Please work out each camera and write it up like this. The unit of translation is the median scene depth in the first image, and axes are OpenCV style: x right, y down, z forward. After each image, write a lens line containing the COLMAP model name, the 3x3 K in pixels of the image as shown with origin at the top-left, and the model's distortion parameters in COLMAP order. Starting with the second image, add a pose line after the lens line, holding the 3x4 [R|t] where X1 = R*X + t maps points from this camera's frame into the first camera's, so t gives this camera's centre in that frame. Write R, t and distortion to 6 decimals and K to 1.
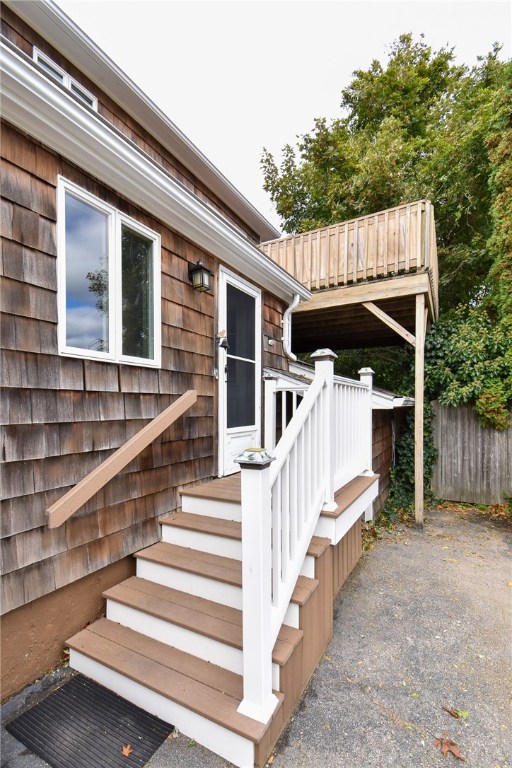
lens RADIAL K [[364.7, 0, 239.9], [0, 364.7, 410.8], [0, 0, 1]] dist [0.023091, -0.019228]
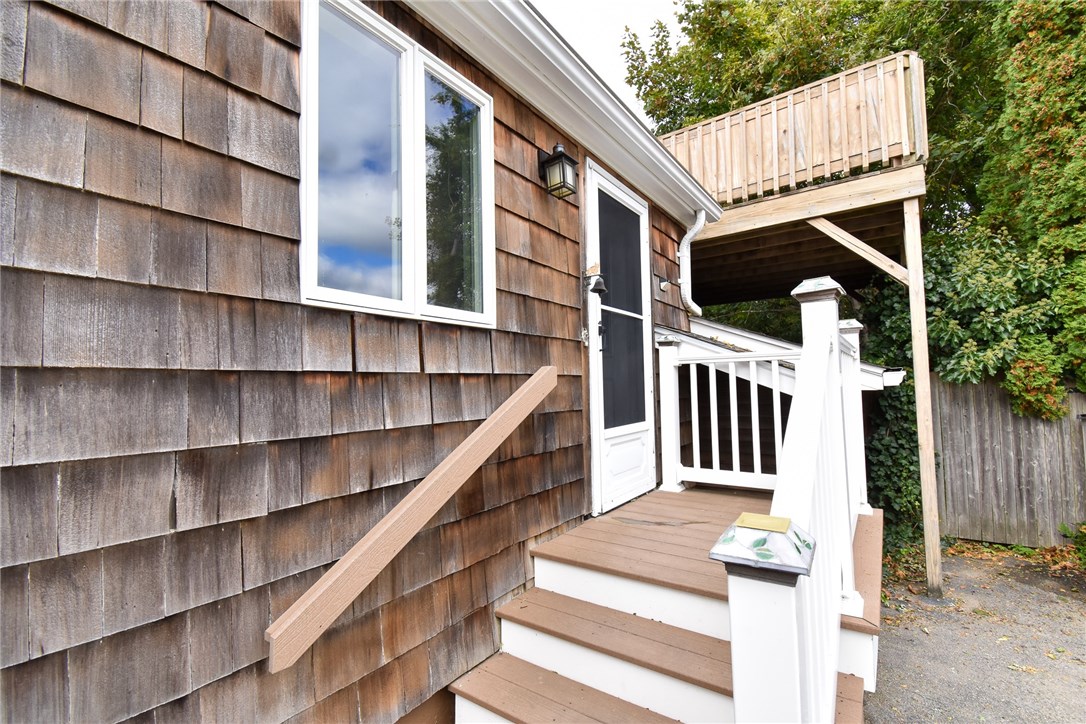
lens RADIAL K [[481.0, 0, 543.0], [0, 481.0, 362.0], [0, 0, 1]] dist [0.021404, -0.021779]
pose [[0.995410, -0.023609, -0.092748, -0.059161], [0.017838, 0.997882, -0.062562, -0.013488], [0.094028, 0.060621, 0.993722, 0.213464]]
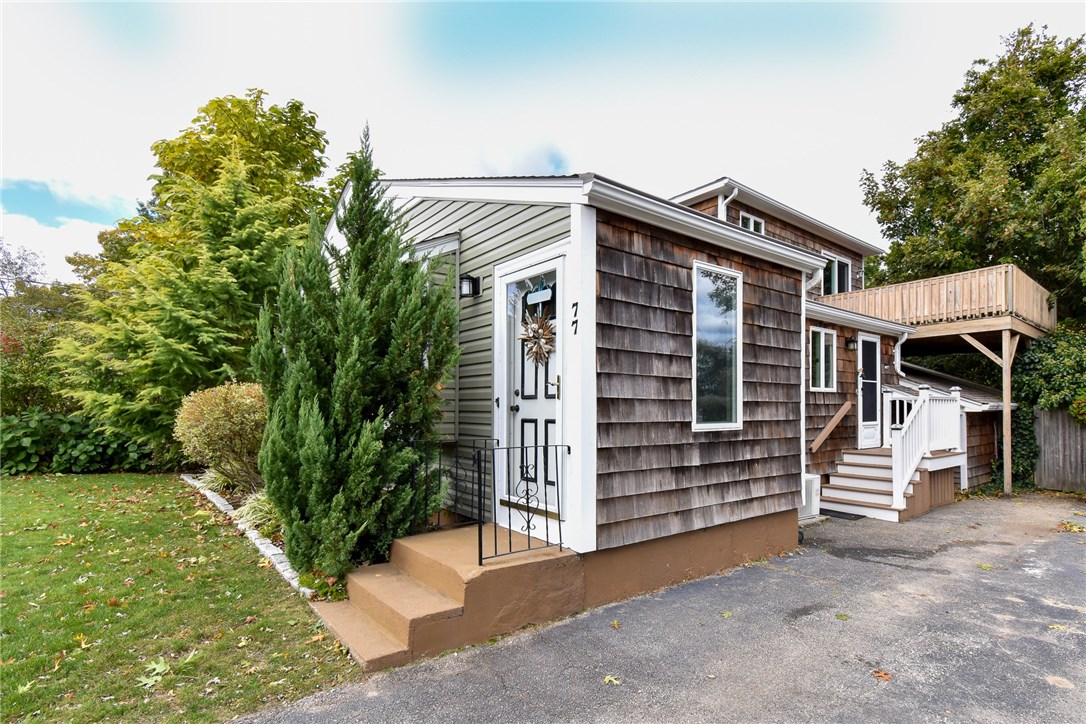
lens RADIAL K [[537.7, 0, 595.4], [0, 537.7, 395.0], [0, 0, 1]] dist [0.032947, -0.027249]
pose [[0.941676, -0.003246, -0.336506, -0.369400], [-0.007117, 0.999538, -0.029560, 0.003786], [0.336446, 0.030231, 0.941217, -1.895027]]
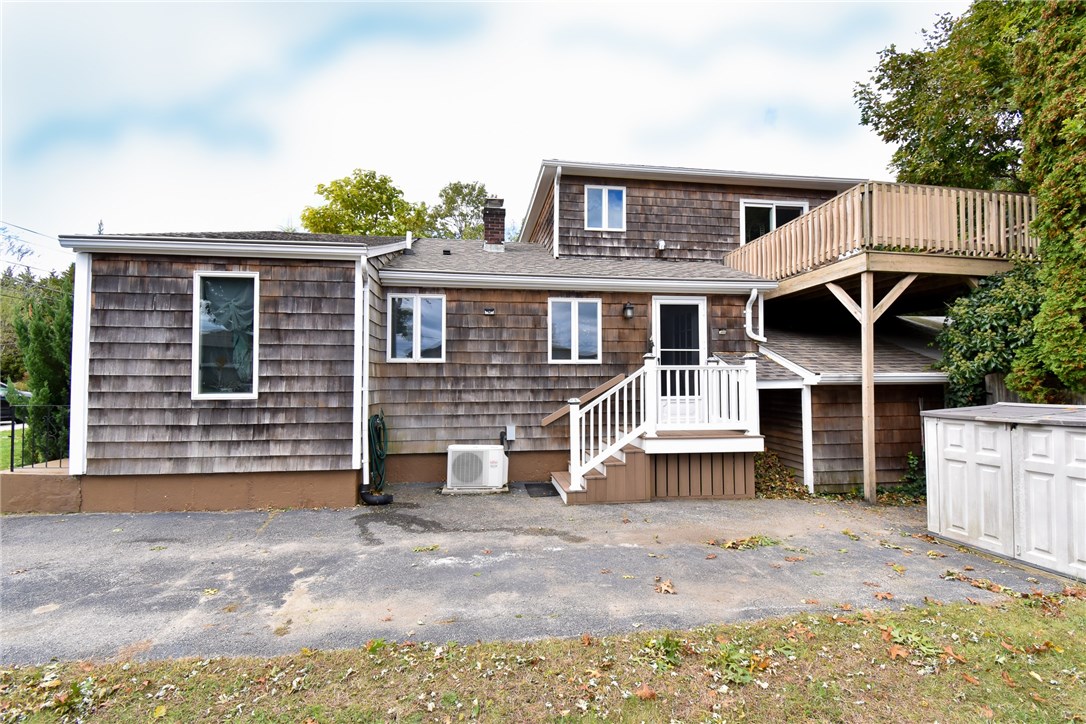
lens RADIAL K [[481.0, 0, 543.0], [0, 481.0, 362.0], [0, 0, 1]] dist [0.021404, -0.021779]
pose [[0.613468, -0.028779, -0.789195, 1.294276], [-0.005403, 0.999159, -0.040636, -0.010913], [0.789701, 0.029193, 0.612797, -0.684475]]
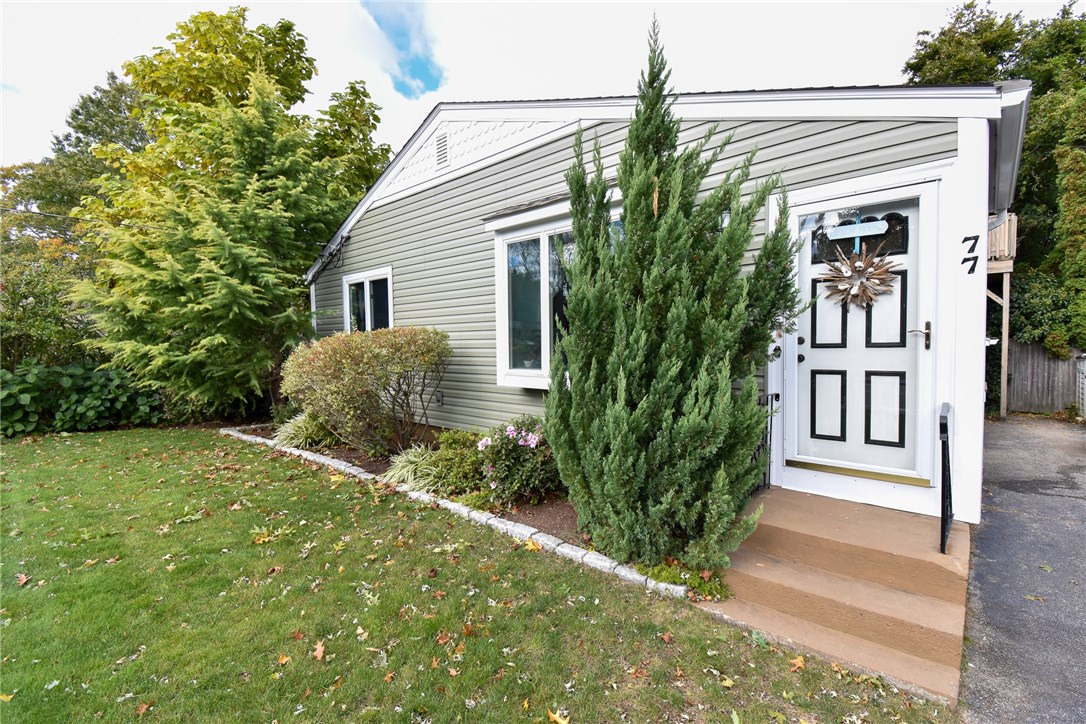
lens RADIAL K [[481.0, 0, 543.0], [0, 481.0, 362.0], [0, 0, 1]] dist [0.021404, -0.021779]
pose [[0.976958, -0.002362, -0.213419, -1.299652], [0.009982, 0.999350, 0.034636, -0.033606], [0.213198, -0.035968, 0.976347, -1.865078]]
